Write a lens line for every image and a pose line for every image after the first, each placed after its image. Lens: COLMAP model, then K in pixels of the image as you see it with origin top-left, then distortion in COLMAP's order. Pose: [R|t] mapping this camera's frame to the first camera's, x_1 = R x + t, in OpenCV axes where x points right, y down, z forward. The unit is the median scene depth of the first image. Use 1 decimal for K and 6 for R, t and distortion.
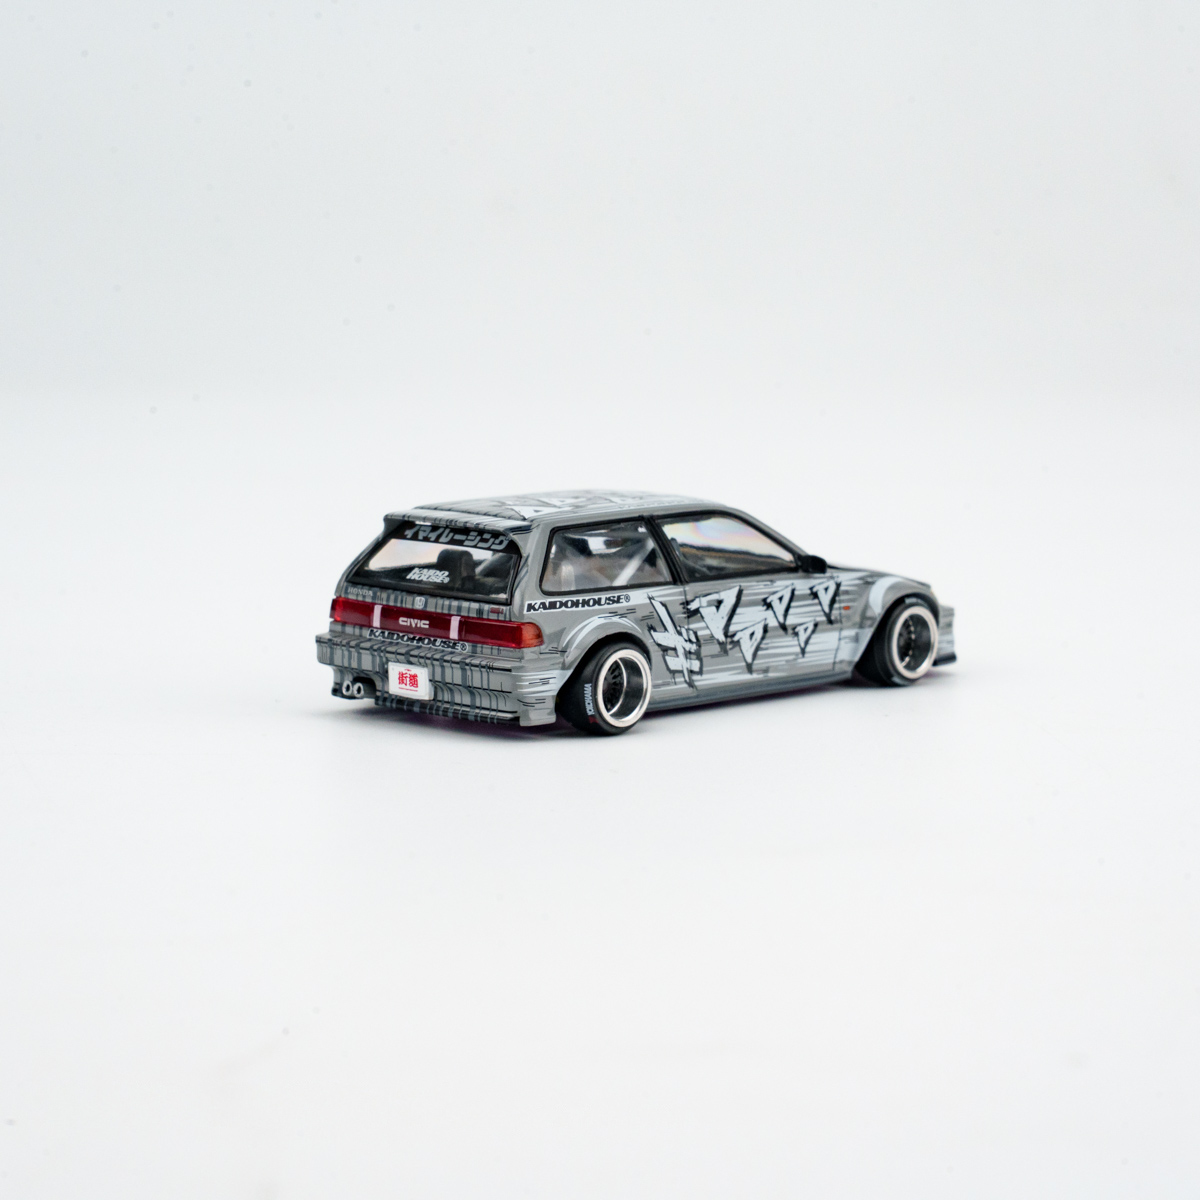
lens RADIAL K [[4588.8, 0, 600.0], [0, 4588.8, 600.0], [0, 0, 1]] dist [-2.167495, -5.530014]
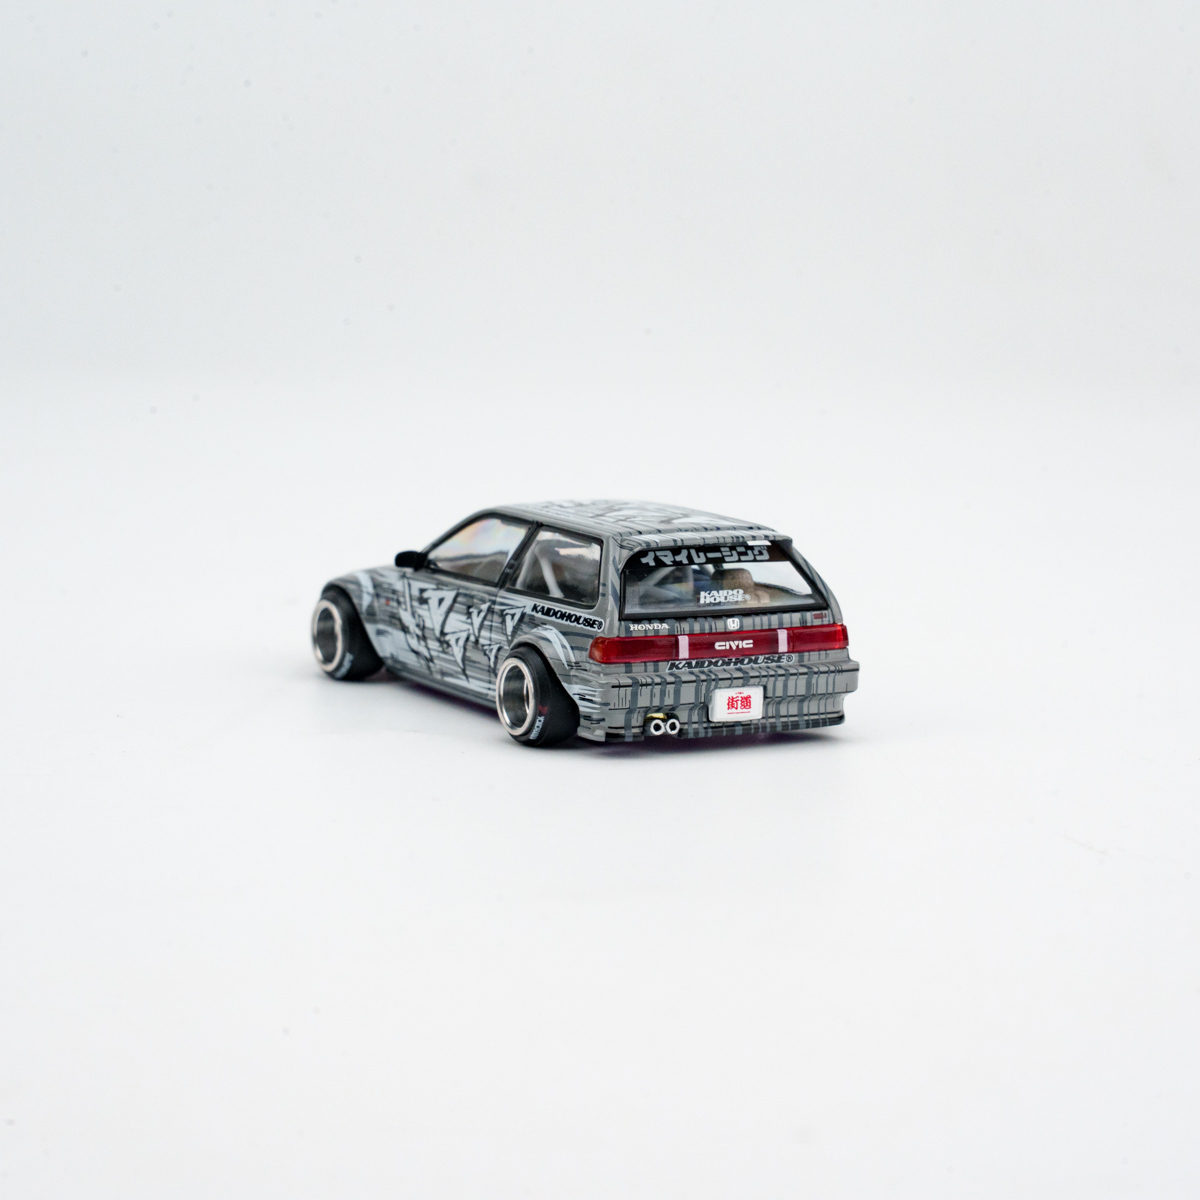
lens RADIAL K [[4588.8, 0, 600.0], [0, 4588.8, 600.0], [0, 0, 1]] dist [-2.167495, -5.530014]
pose [[0.314882, -0.141513, 0.938522, -0.971978], [0.103333, 0.988056, 0.114313, -0.120039], [-0.943489, 0.060985, 0.325744, 0.707539]]
